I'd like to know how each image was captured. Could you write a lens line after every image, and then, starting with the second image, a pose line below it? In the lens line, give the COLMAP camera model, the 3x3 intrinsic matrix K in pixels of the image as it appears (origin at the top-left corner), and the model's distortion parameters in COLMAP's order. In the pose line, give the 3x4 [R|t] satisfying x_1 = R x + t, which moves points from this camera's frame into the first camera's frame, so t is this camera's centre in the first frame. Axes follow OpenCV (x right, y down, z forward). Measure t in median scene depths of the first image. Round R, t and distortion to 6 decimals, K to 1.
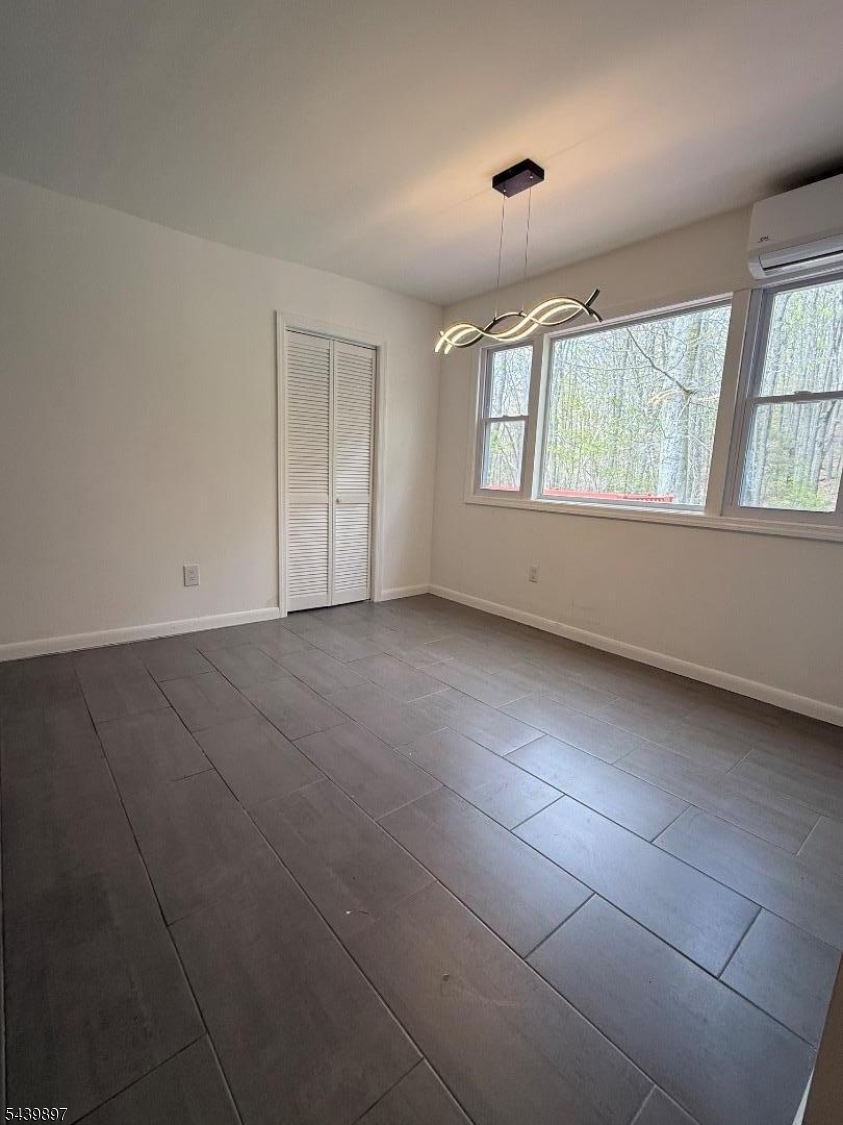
lens RADIAL K [[498.5, 0, 421.0], [0, 498.5, 566.0], [0, 0, 1]] dist [0.004234, 0.000864]
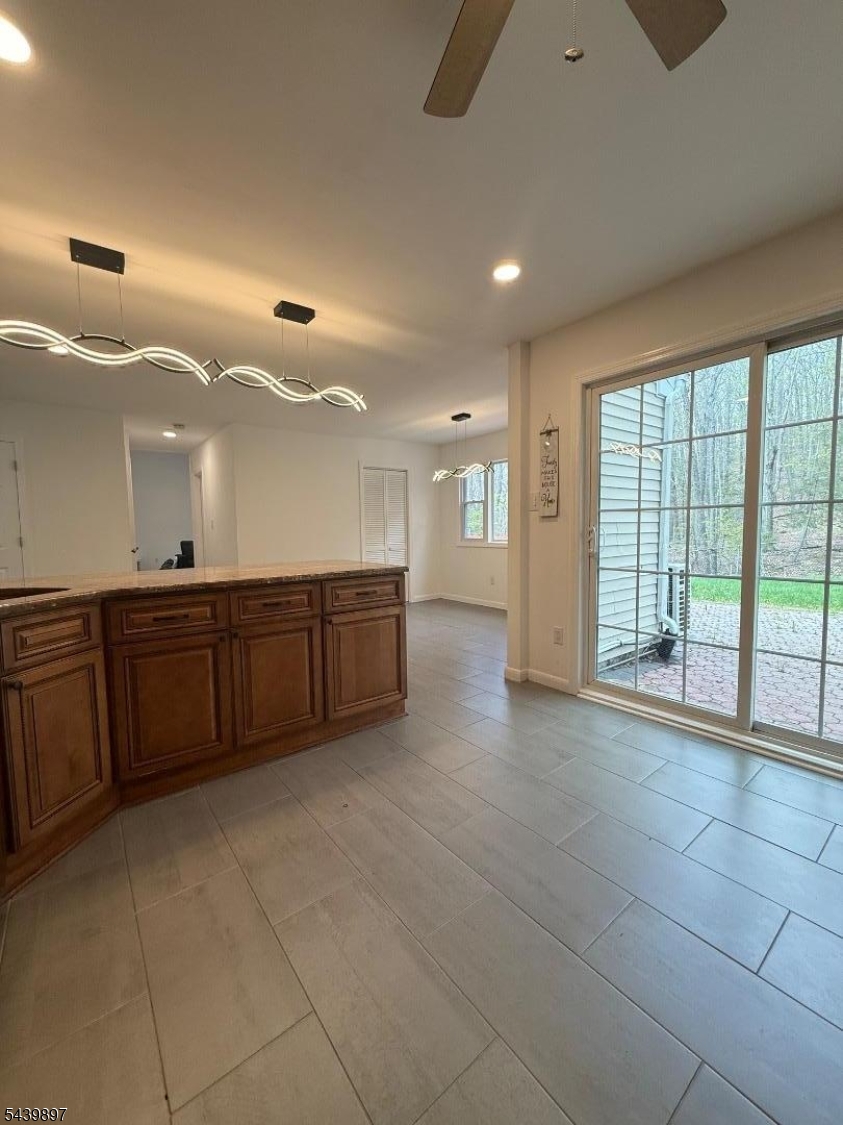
lens RADIAL K [[444.1, 0, 426.4], [0, 444.1, 561.4], [0, 0, 1]] dist [0.001848, 0.000104]
pose [[0.997795, -0.054232, -0.038264, 0.039657], [0.049680, 0.992548, -0.111272, 0.120775], [0.044013, 0.109125, 0.993053, -0.723172]]
